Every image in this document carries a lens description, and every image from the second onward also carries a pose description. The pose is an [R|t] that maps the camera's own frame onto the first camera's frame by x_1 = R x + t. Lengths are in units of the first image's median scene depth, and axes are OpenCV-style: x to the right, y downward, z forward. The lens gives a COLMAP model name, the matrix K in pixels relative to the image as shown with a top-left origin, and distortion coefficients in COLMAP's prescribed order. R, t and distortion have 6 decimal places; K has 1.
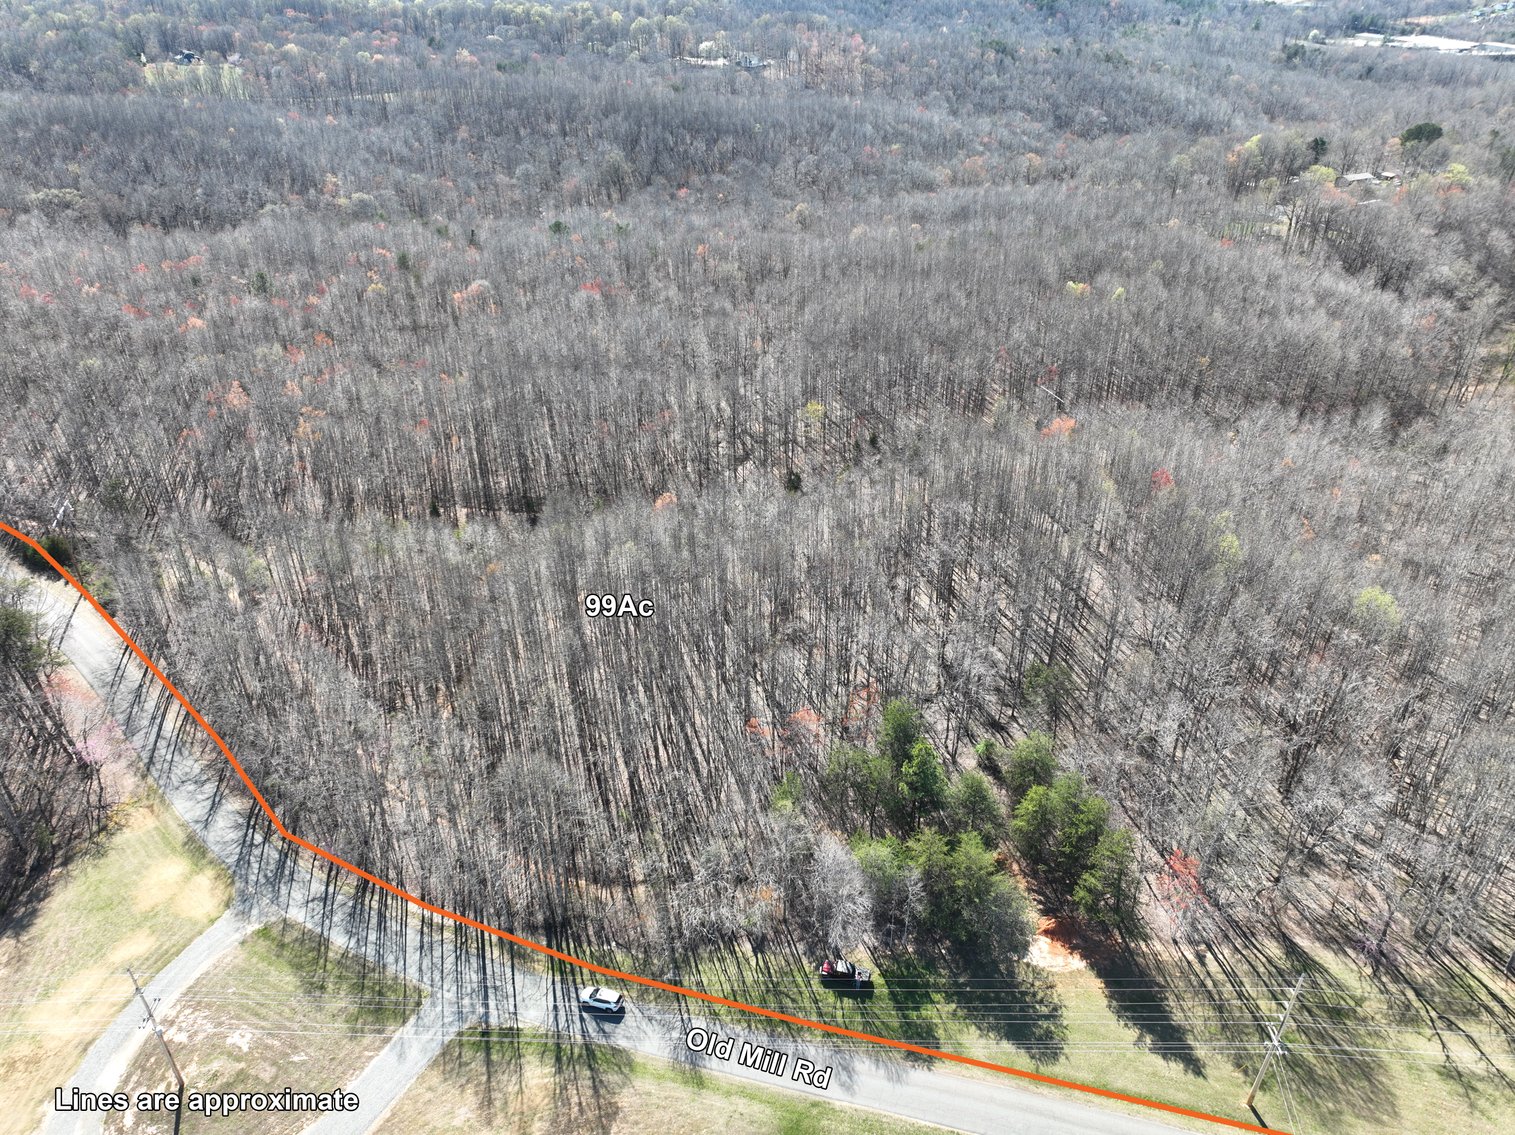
lens RADIAL K [[1063.5, 0, 764.4], [0, 1063.5, 565.7], [0, 0, 1]] dist [-0.006466, 0.024908]
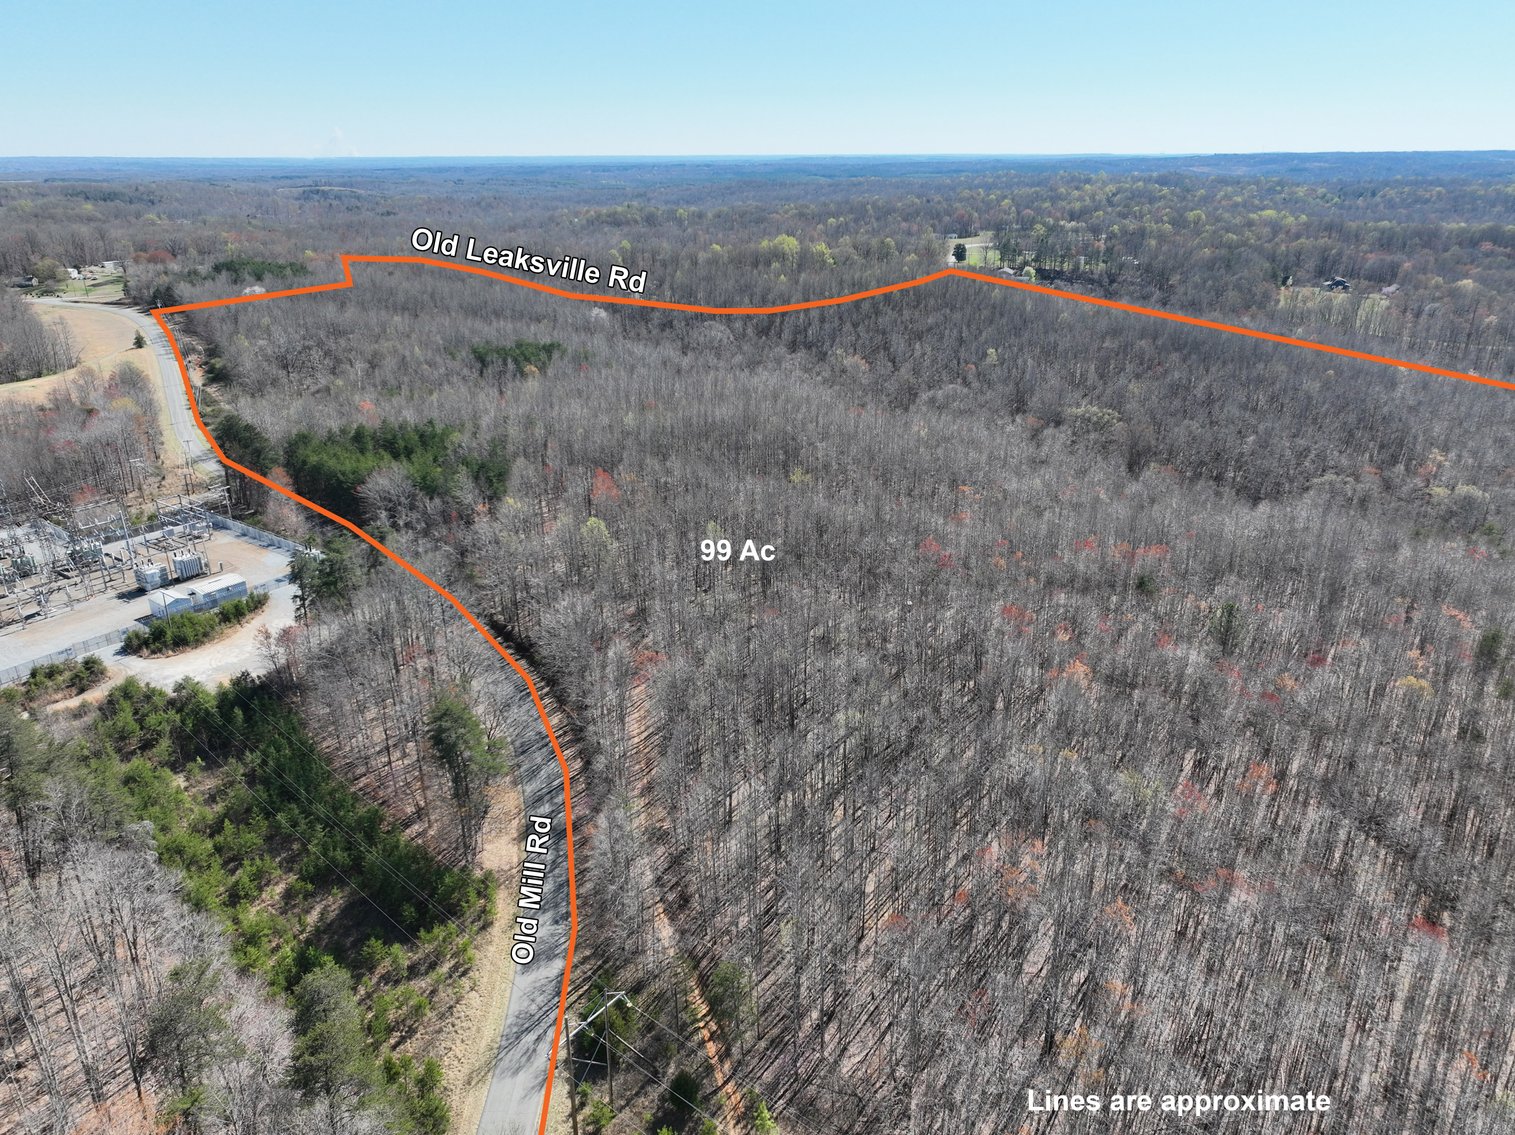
lens RADIAL K [[1063.5, 0, 764.4], [0, 1063.5, 565.7], [0, 0, 1]] dist [-0.006466, 0.024908]
pose [[0.575847, 0.295861, -0.762146, -0.315998], [-0.429167, 0.902845, 0.026218, -0.384918], [0.695857, 0.311990, 0.646874, 0.773957]]
